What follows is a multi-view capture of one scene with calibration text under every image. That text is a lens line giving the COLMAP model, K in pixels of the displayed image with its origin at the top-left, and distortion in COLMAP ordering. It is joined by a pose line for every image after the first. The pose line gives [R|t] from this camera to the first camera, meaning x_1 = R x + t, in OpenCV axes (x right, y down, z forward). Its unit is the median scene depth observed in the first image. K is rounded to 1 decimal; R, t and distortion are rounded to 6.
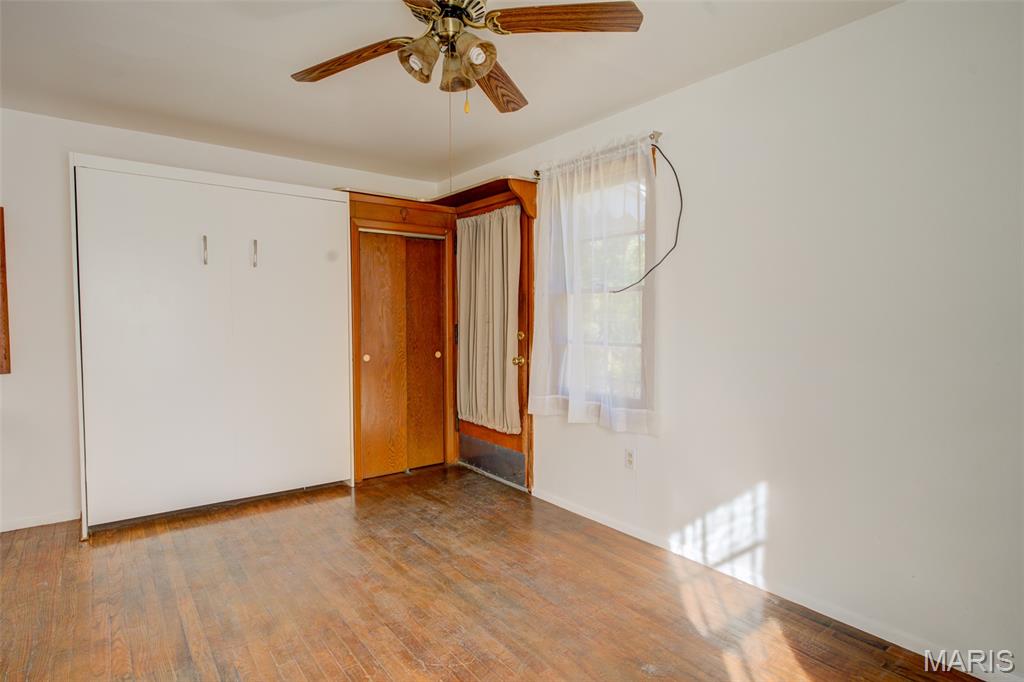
lens RADIAL K [[533.0, 0, 509.0], [0, 533.0, 335.4], [0, 0, 1]] dist [0.000218, 0.008145]
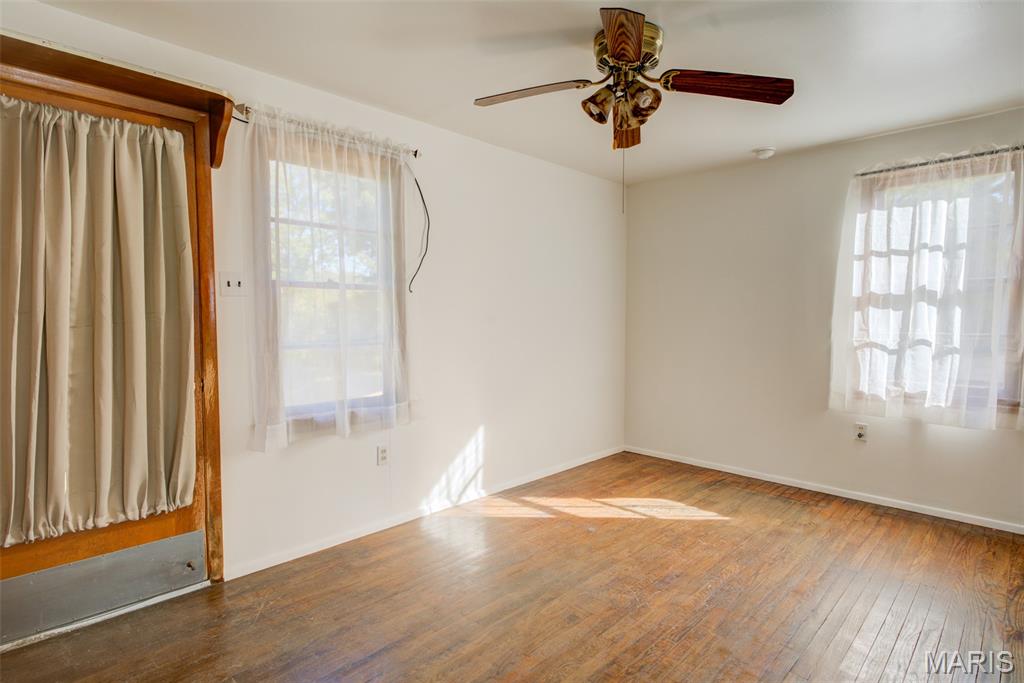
lens RADIAL K [[533.0, 0, 507.8], [0, 533.0, 340.5], [0, 0, 1]] dist [0.000218, 0.008145]
pose [[-0.117708, -0.054563, 0.991548, -0.958082], [0.032511, 0.997742, 0.058763, -0.045846], [-0.992516, 0.039153, -0.115669, 1.051583]]
